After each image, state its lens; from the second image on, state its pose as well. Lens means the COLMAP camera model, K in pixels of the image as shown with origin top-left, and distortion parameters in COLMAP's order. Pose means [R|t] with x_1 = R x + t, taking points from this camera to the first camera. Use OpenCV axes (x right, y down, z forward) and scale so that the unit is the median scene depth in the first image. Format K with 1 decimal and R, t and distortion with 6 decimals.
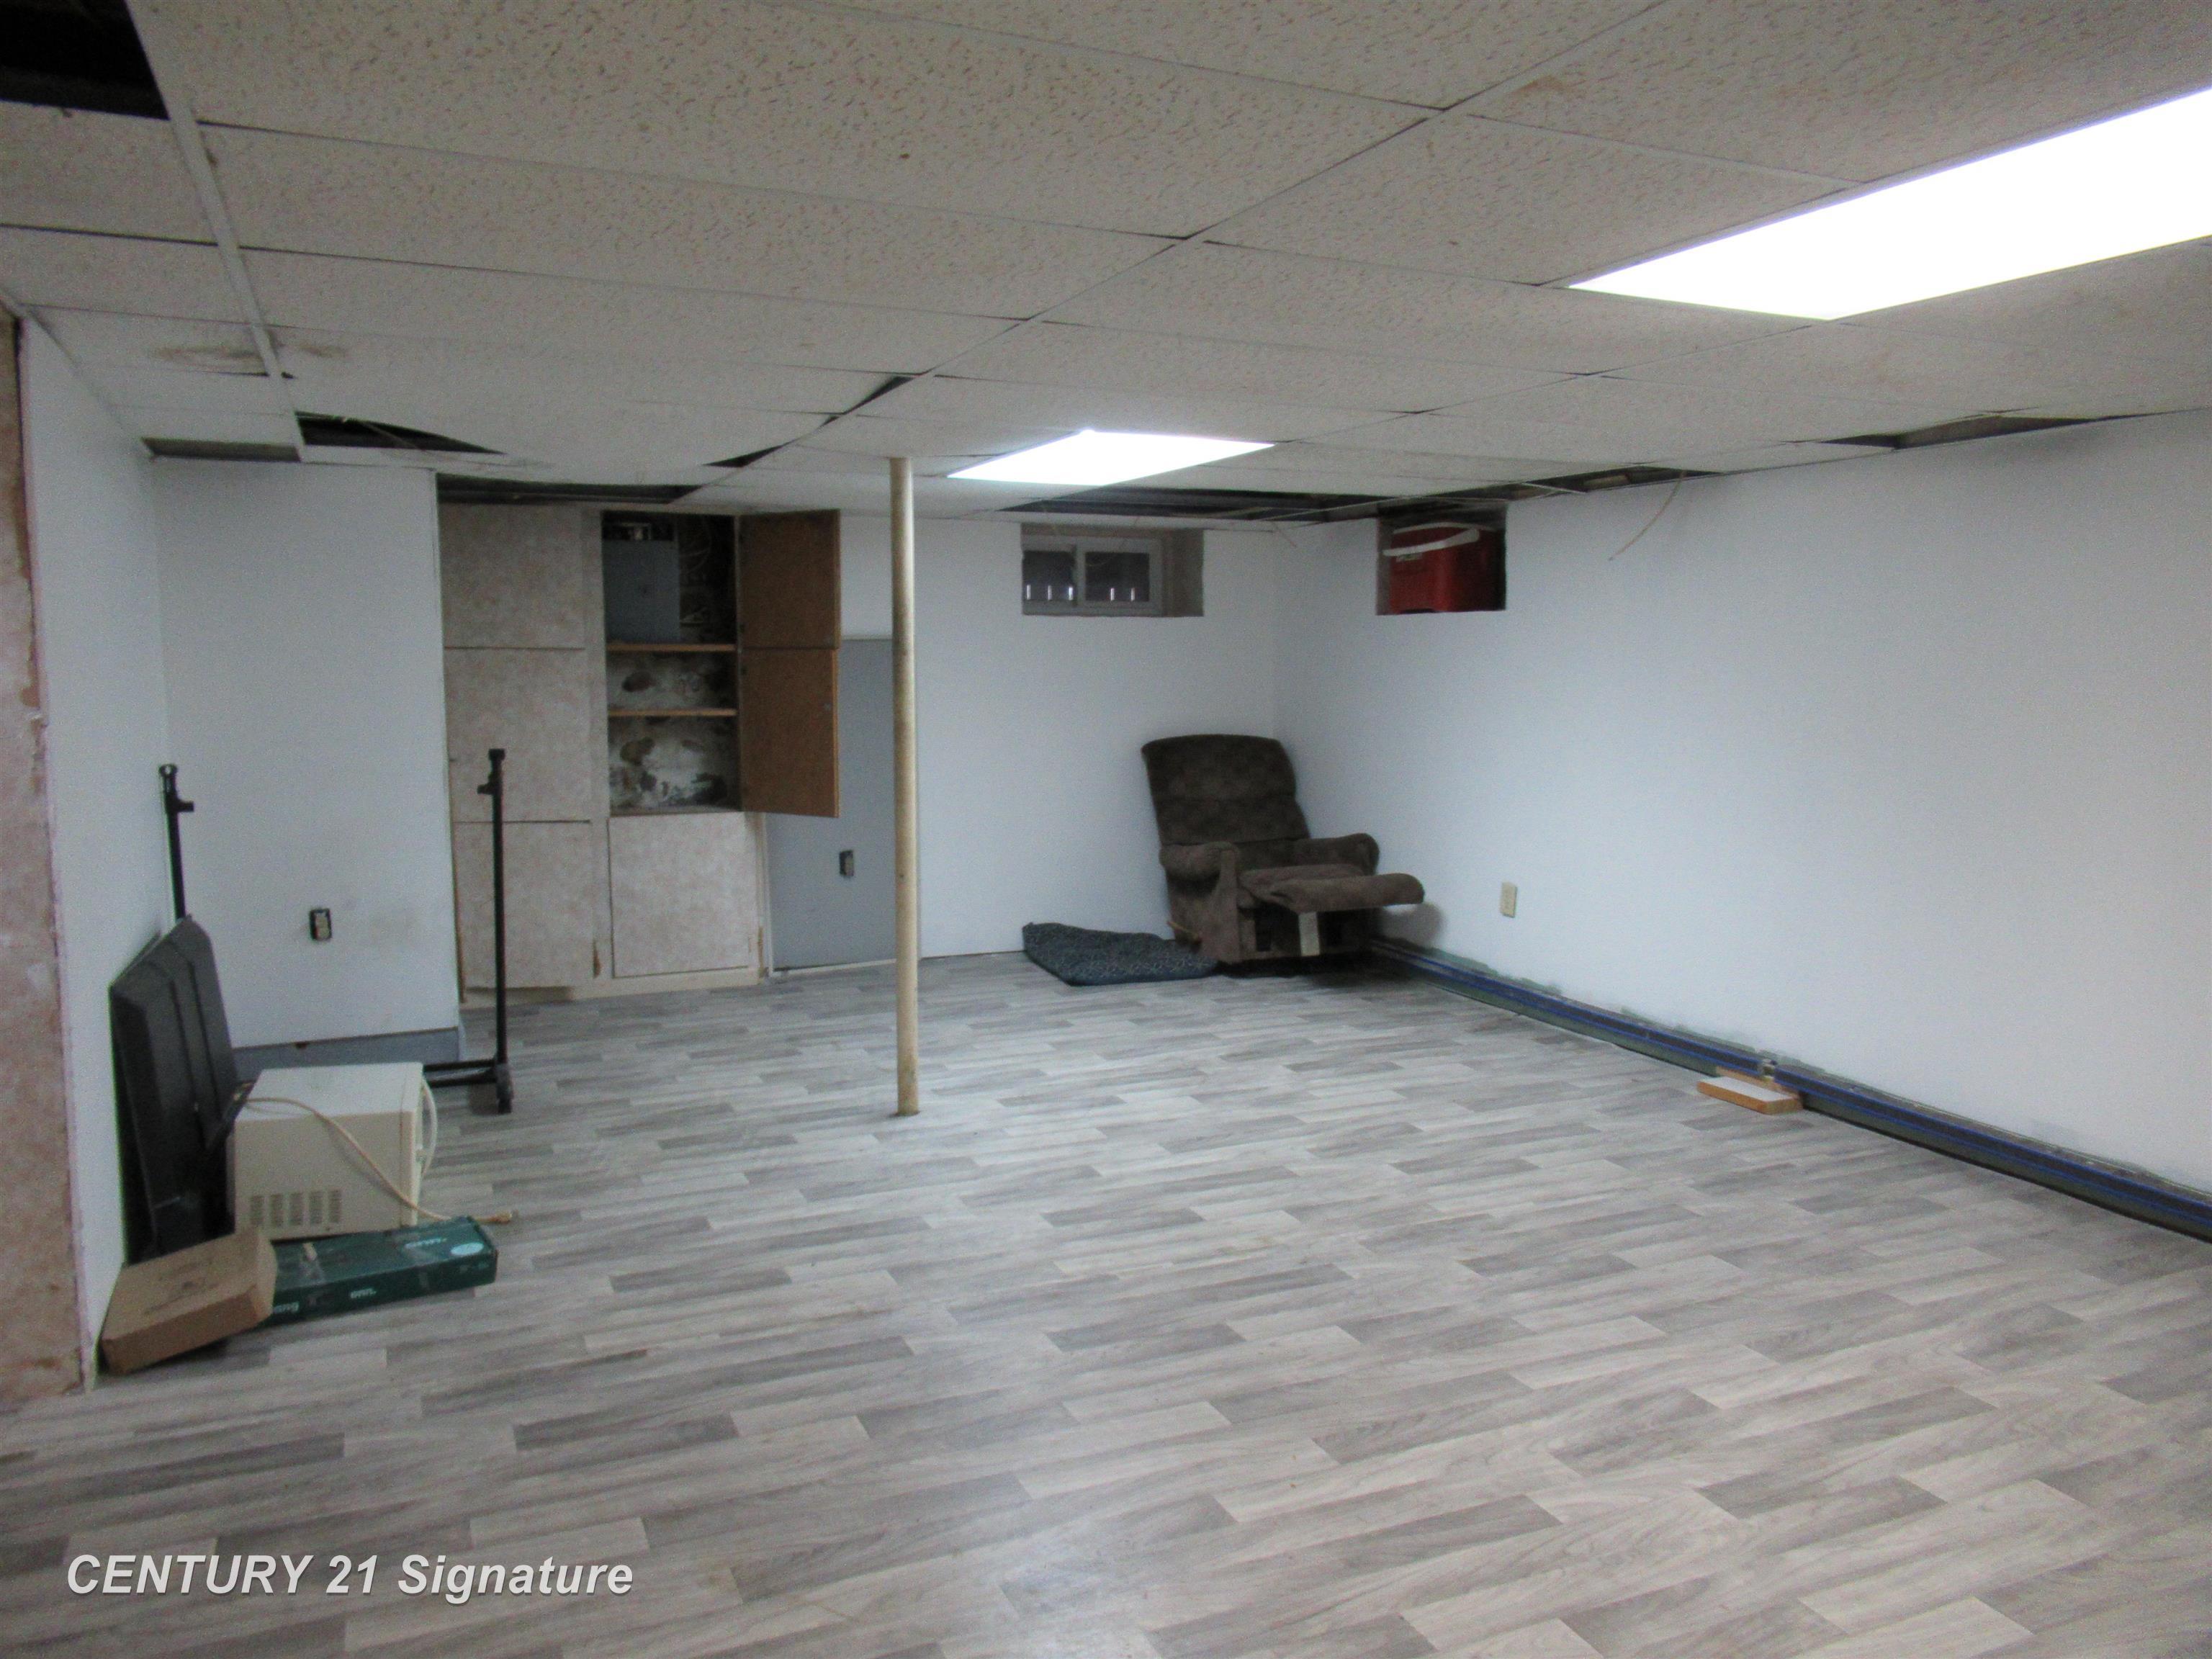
lens RADIAL K [[1629.0, 0, 1105.5], [0, 1629.0, 829.0], [0, 0, 1]] dist [-0.001895, -0.019008]
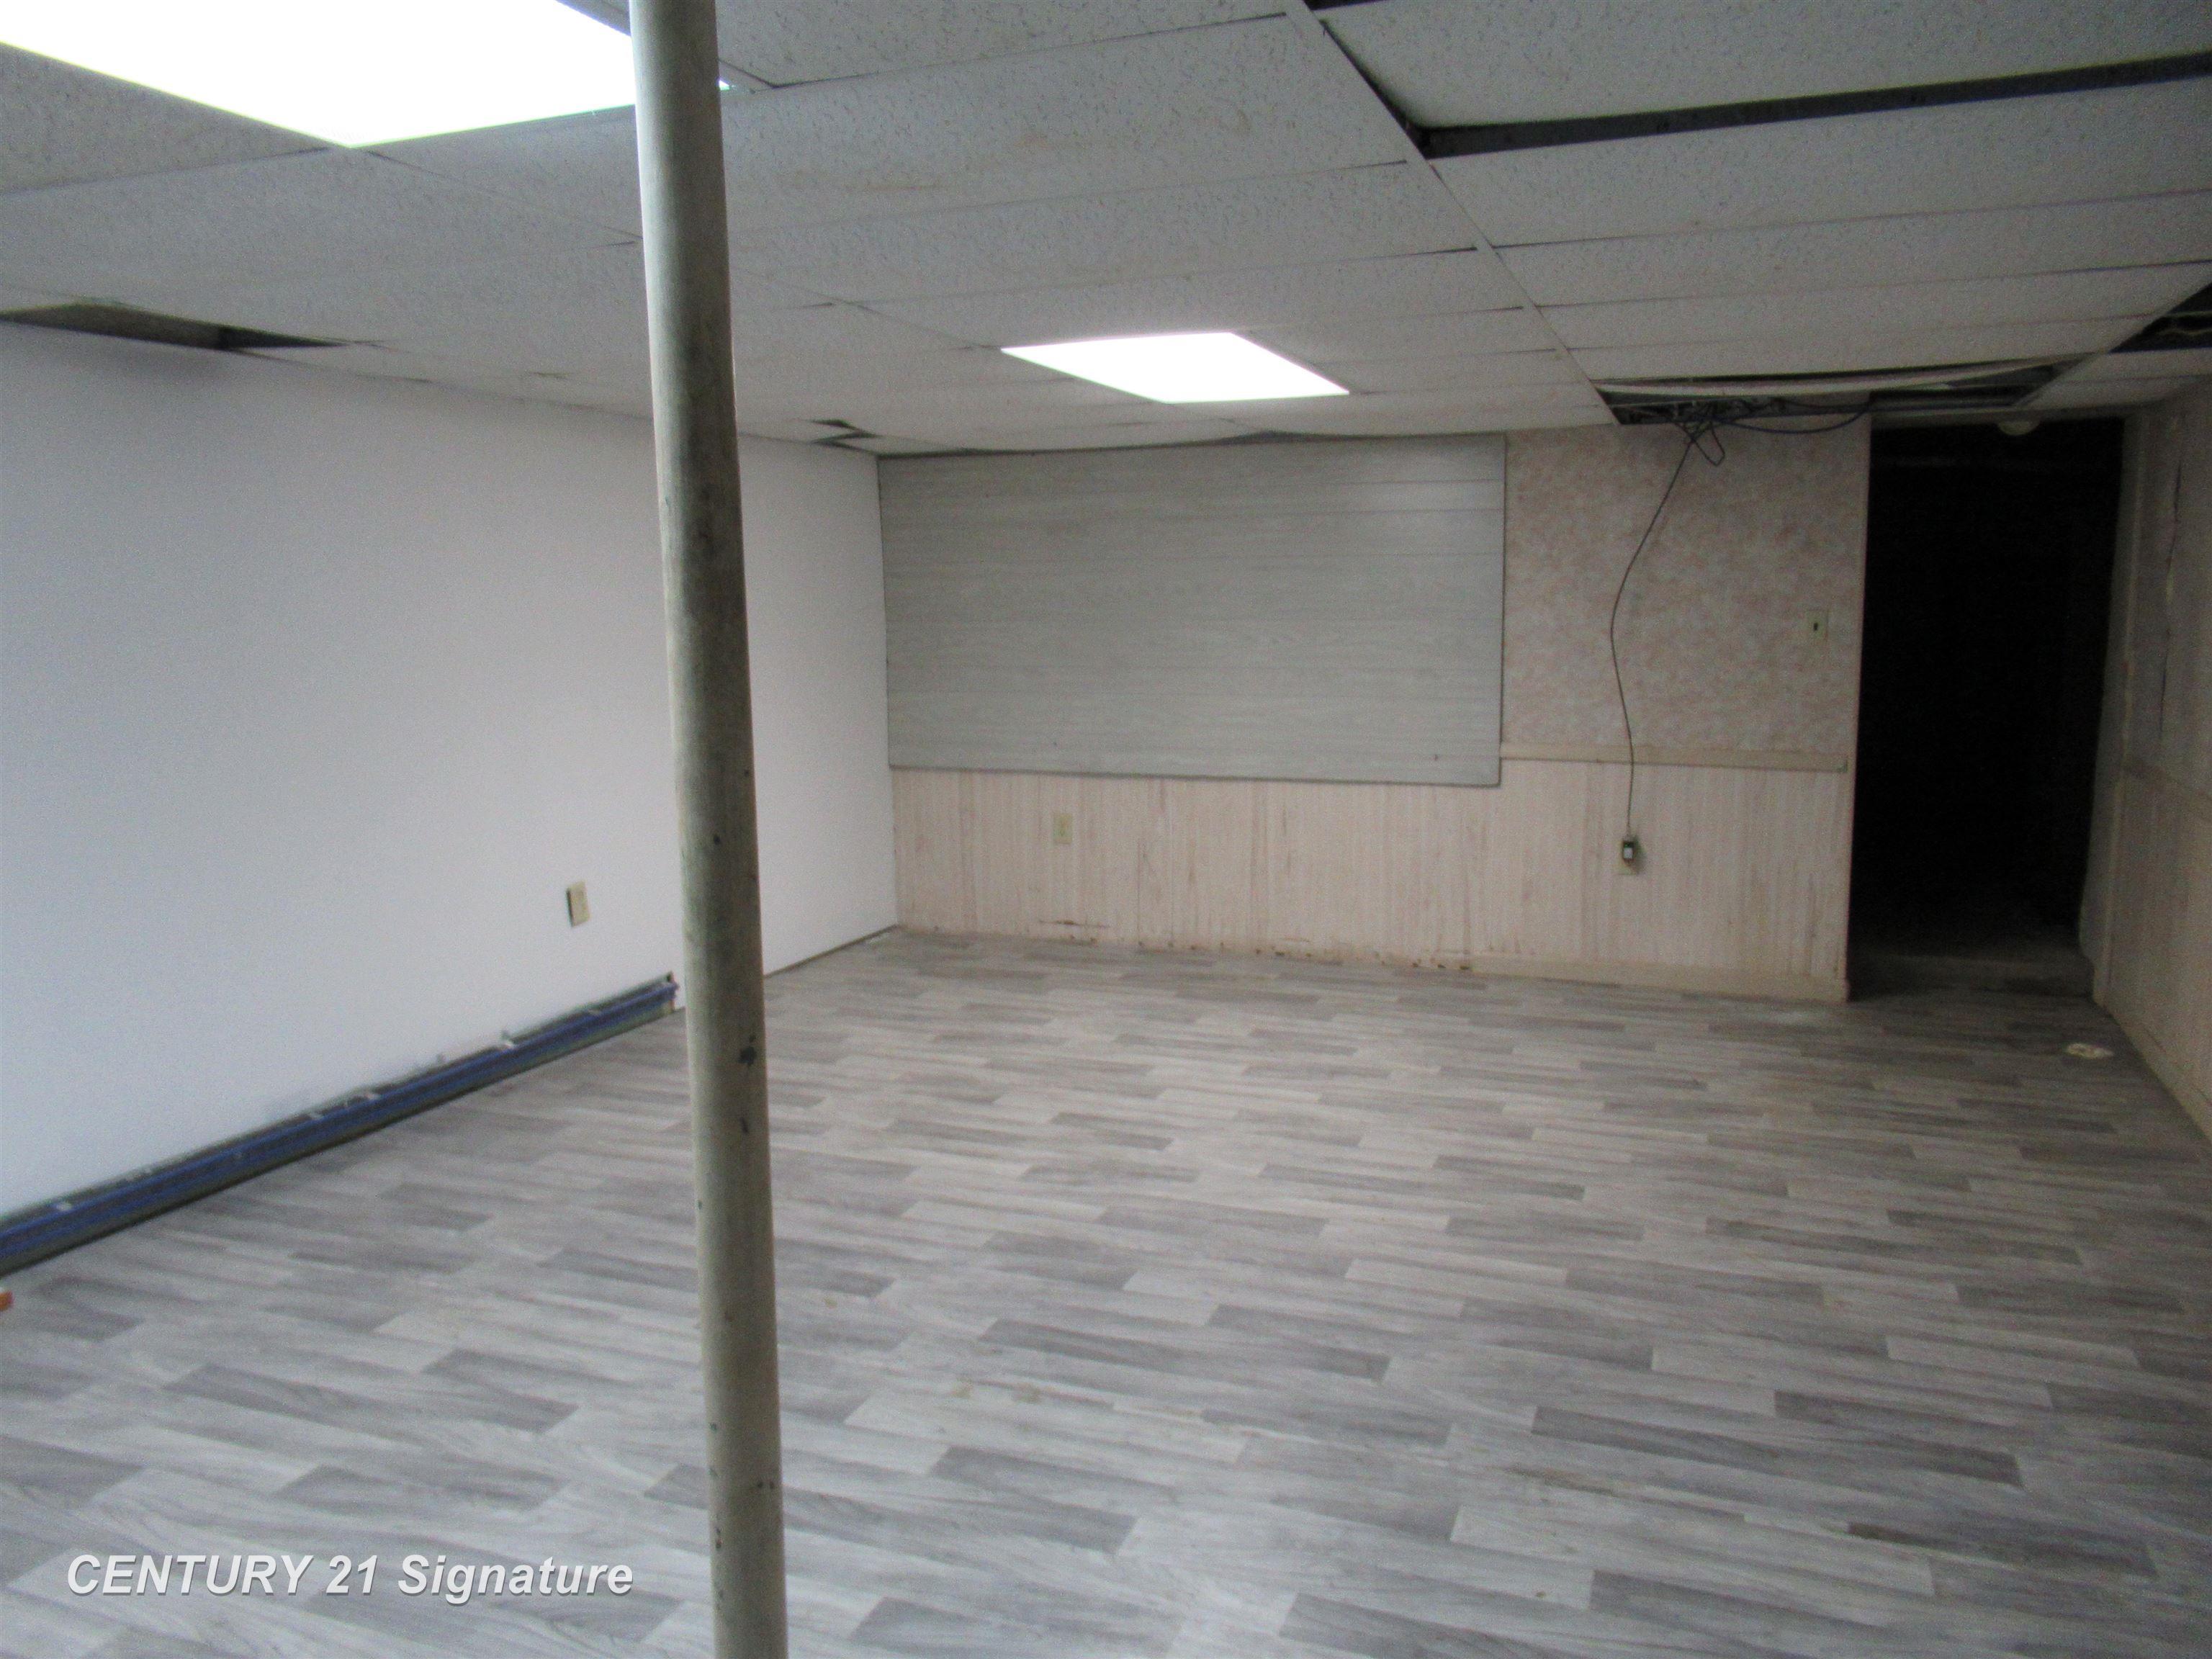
lens RADIAL K [[1629.0, 0, 1105.7], [0, 1629.0, 830.6], [0, 0, 1]] dist [-0.001895, -0.019008]
pose [[-0.704126, -0.108389, 0.701754, -0.536432], [0.076035, 0.971090, 0.226281, -0.195659], [-0.705993, 0.212688, -0.675528, 1.693110]]
